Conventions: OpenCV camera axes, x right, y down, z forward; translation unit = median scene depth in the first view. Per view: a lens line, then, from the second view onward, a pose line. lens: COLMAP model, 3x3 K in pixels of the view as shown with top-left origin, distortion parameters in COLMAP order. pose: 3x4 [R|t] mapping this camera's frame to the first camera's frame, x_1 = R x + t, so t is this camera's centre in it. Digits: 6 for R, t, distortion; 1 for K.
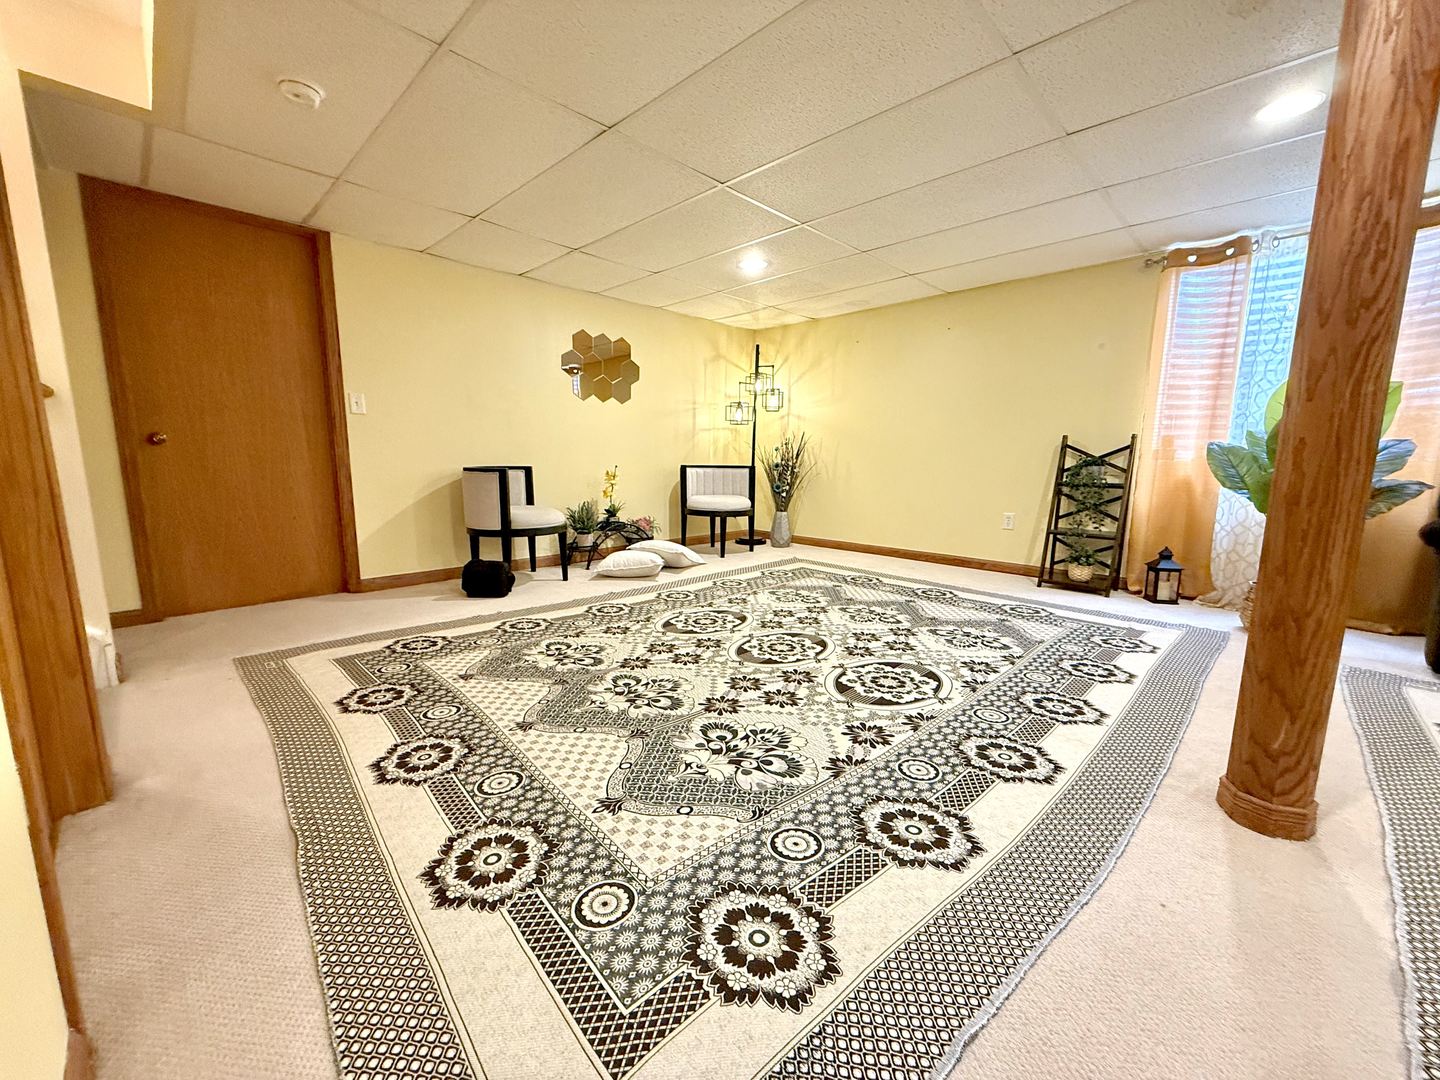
lens RADIAL K [[571.9, 0, 717.9], [0, 571.9, 541.1], [0, 0, 1]] dist [0.000198, 0.000047]
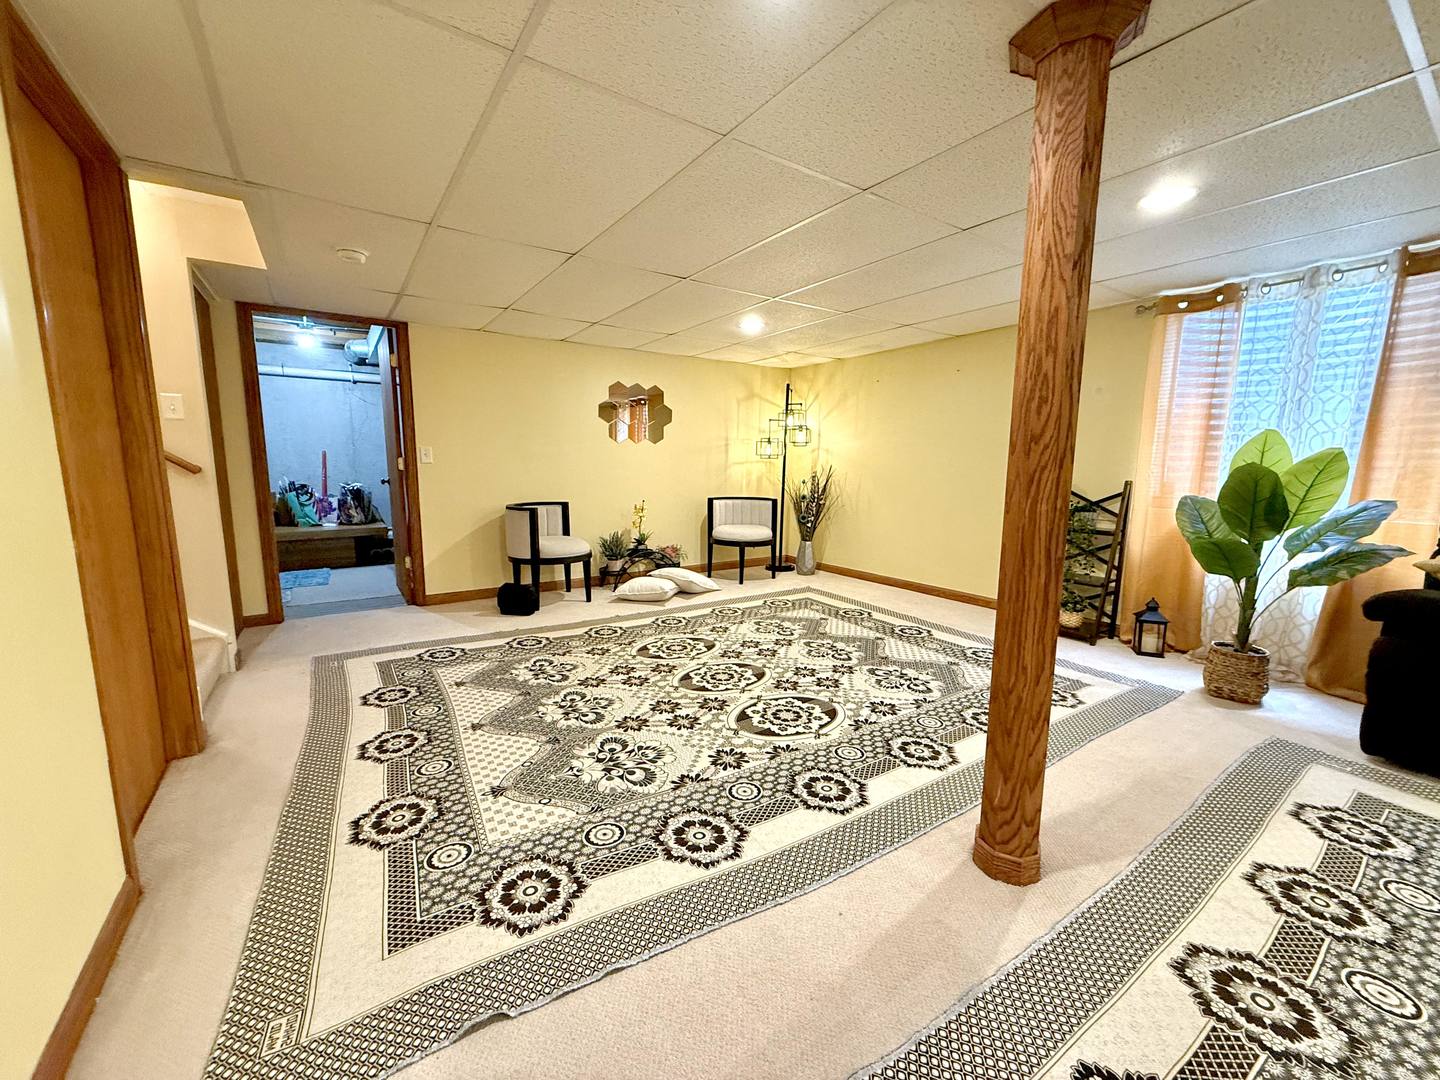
lens RADIAL K [[571.9, 0, 717.9], [0, 571.9, 541.1], [0, 0, 1]] dist [0.000198, 0.000047]
pose [[0.981306, 0.025340, -0.190779, 0.330175], [-0.027862, 0.999556, -0.010551, -0.077829], [0.190427, 0.015669, 0.981576, -0.142528]]
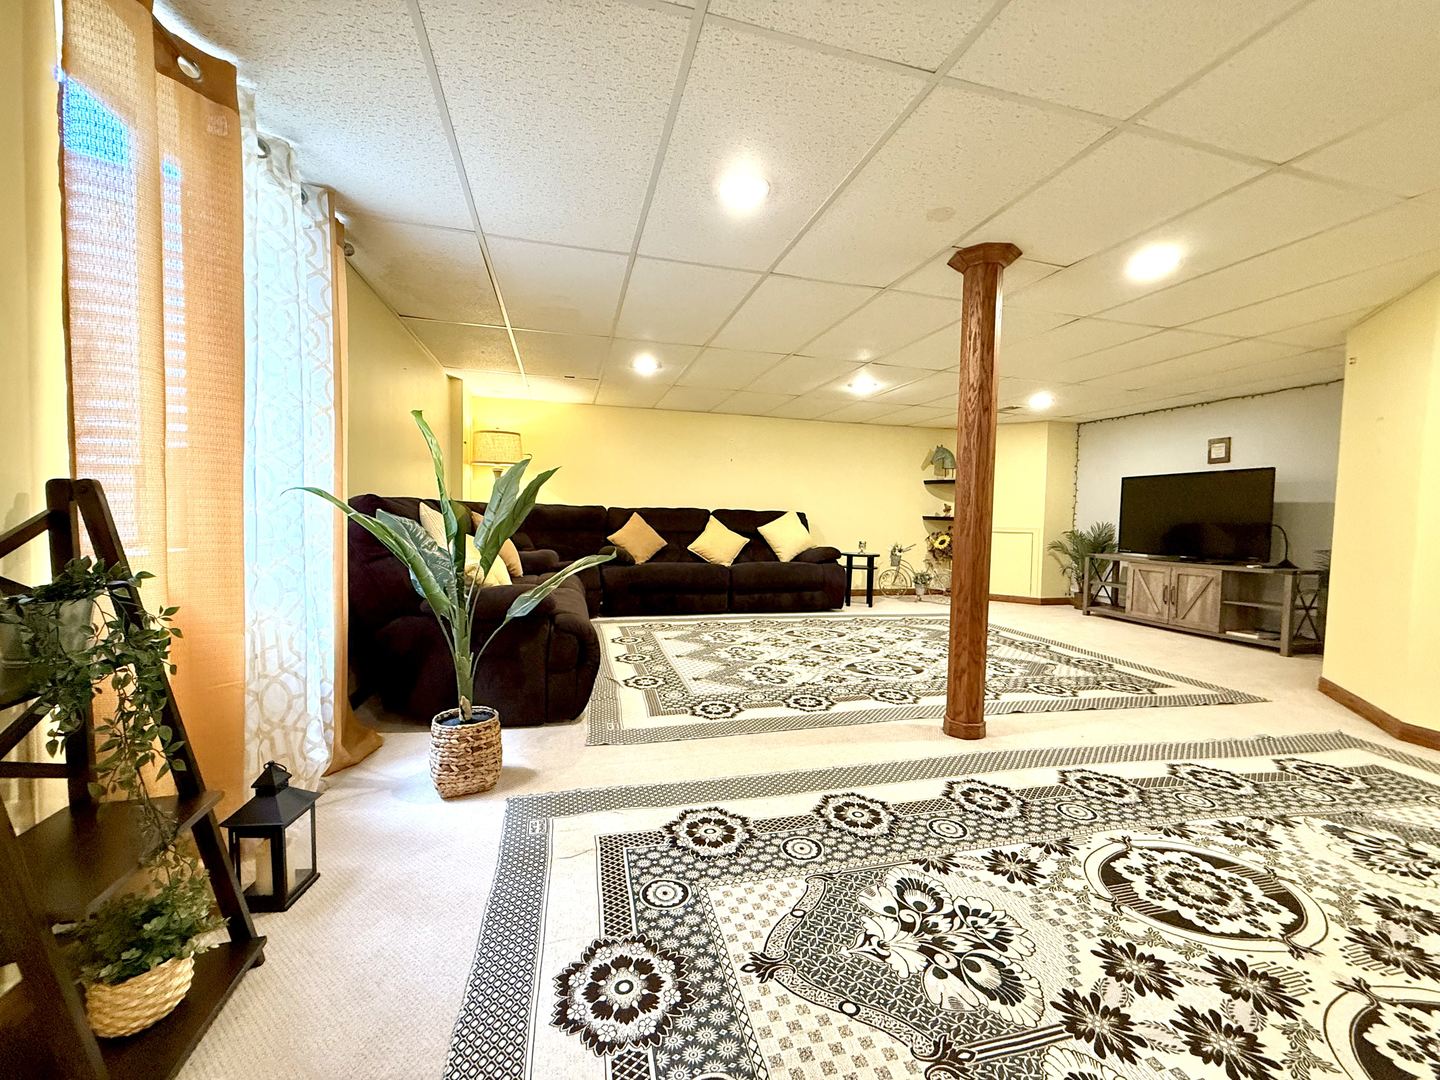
lens RADIAL K [[571.9, 0, 717.9], [0, 571.9, 541.1], [0, 0, 1]] dist [0.000198, 0.000047]
pose [[-0.862243, -0.049955, 0.504026, 0.415762], [0.050695, 0.981615, 0.184015, -0.282150], [-0.503952, 0.184217, -0.843858, 1.590105]]
